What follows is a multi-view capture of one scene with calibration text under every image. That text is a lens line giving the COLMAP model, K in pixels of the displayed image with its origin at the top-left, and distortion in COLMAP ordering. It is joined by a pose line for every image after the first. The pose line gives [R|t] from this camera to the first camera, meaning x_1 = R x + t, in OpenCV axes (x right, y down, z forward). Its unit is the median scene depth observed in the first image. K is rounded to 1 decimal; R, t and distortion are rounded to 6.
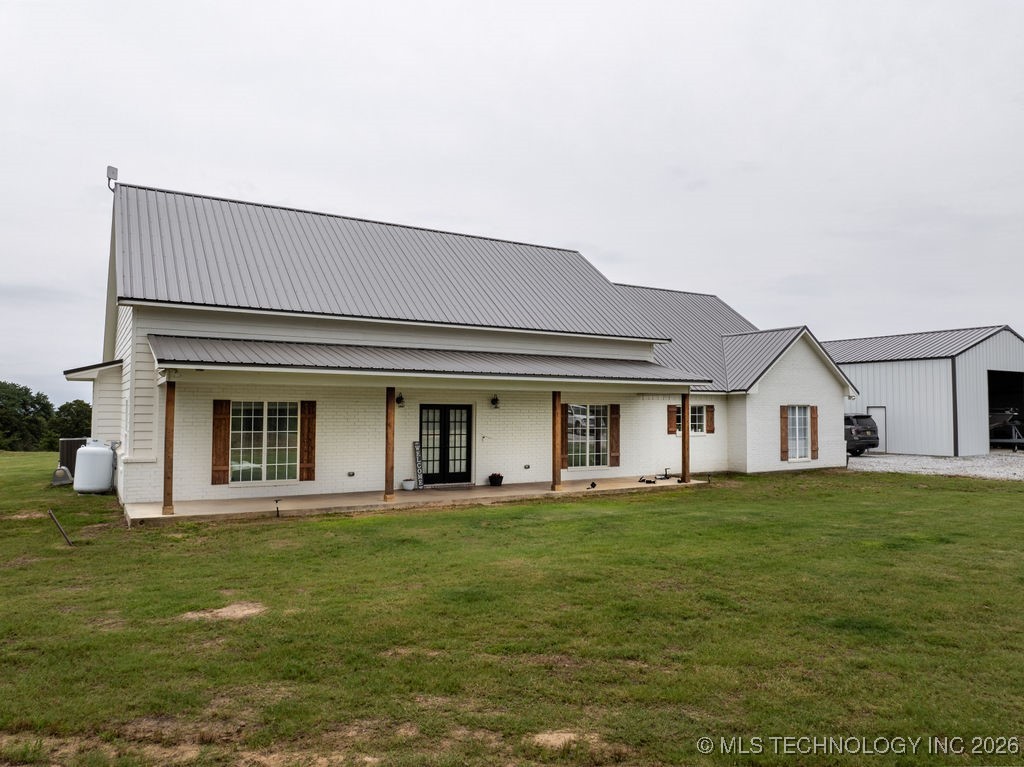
lens RADIAL K [[716.6, 0, 512.0], [0, 716.6, 383.5], [0, 0, 1]] dist [-0.043493, 0.009576]
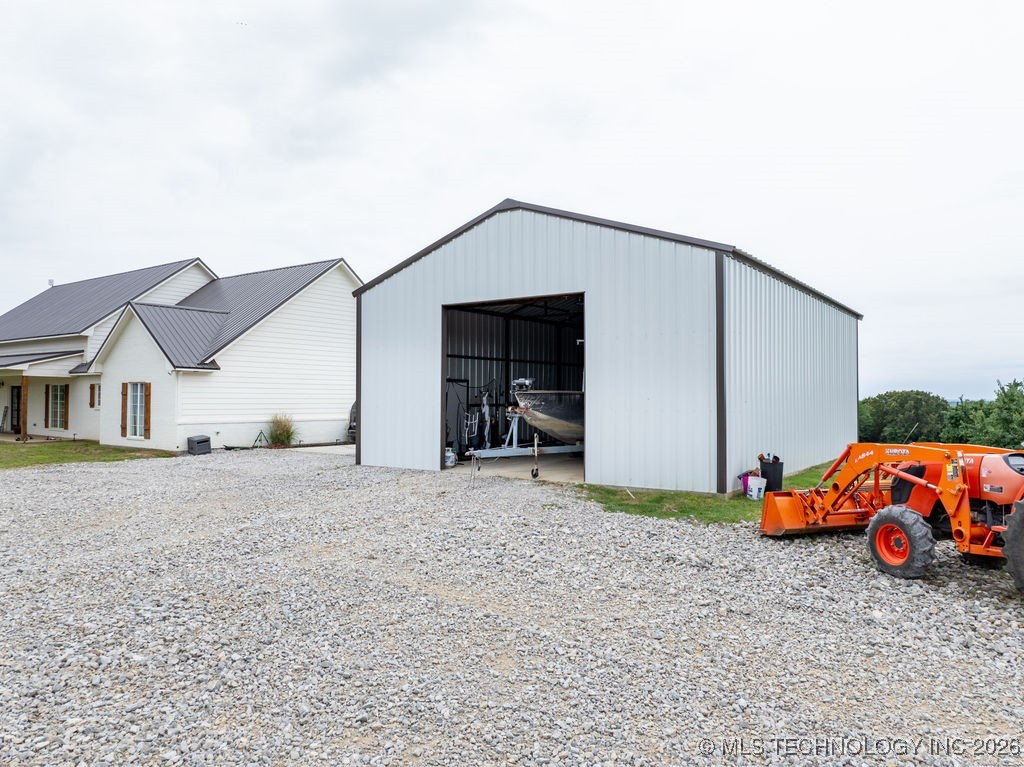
lens RADIAL K [[716.6, 0, 512.0], [0, 716.6, 383.5], [0, 0, 1]] dist [-0.043493, 0.009576]
pose [[0.399782, -0.012827, -0.916520, 1.596710], [0.036384, 0.999336, 0.001884, 0.052296], [0.915888, -0.034100, 0.399984, 1.149257]]
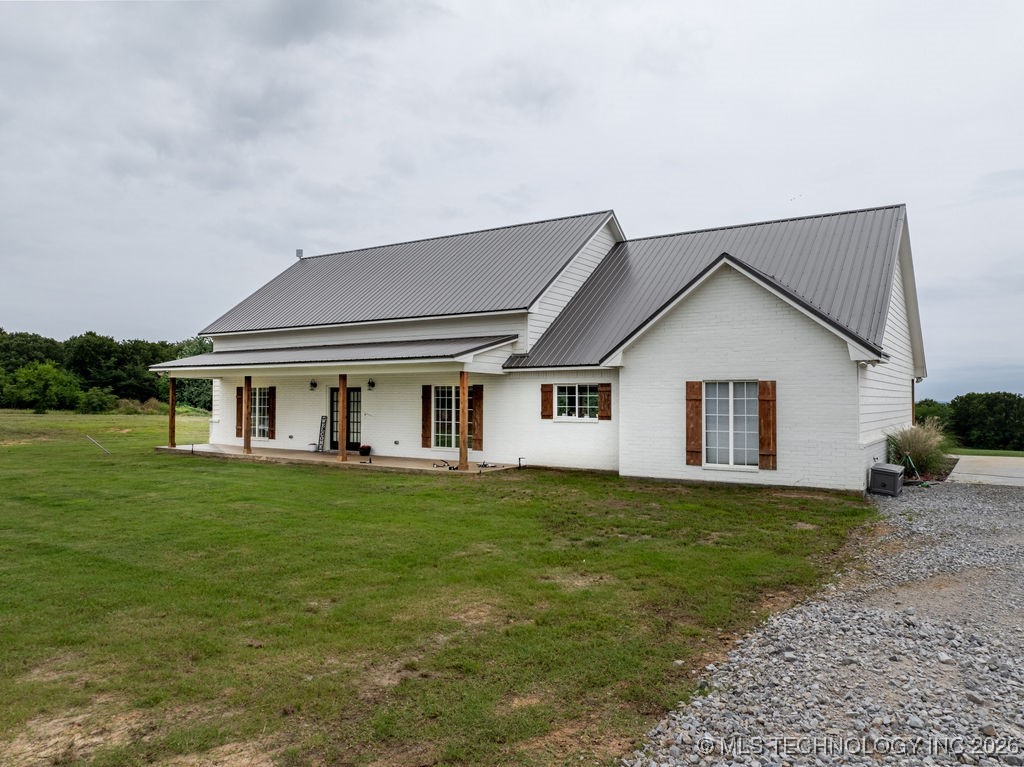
lens RADIAL K [[716.6, 0, 512.0], [0, 716.6, 383.5], [0, 0, 1]] dist [-0.043493, 0.009576]
pose [[0.419210, -0.016760, -0.907734, 0.947214], [0.038019, 0.999277, -0.000893, 0.027981], [0.907093, -0.034137, 0.419544, 0.595816]]
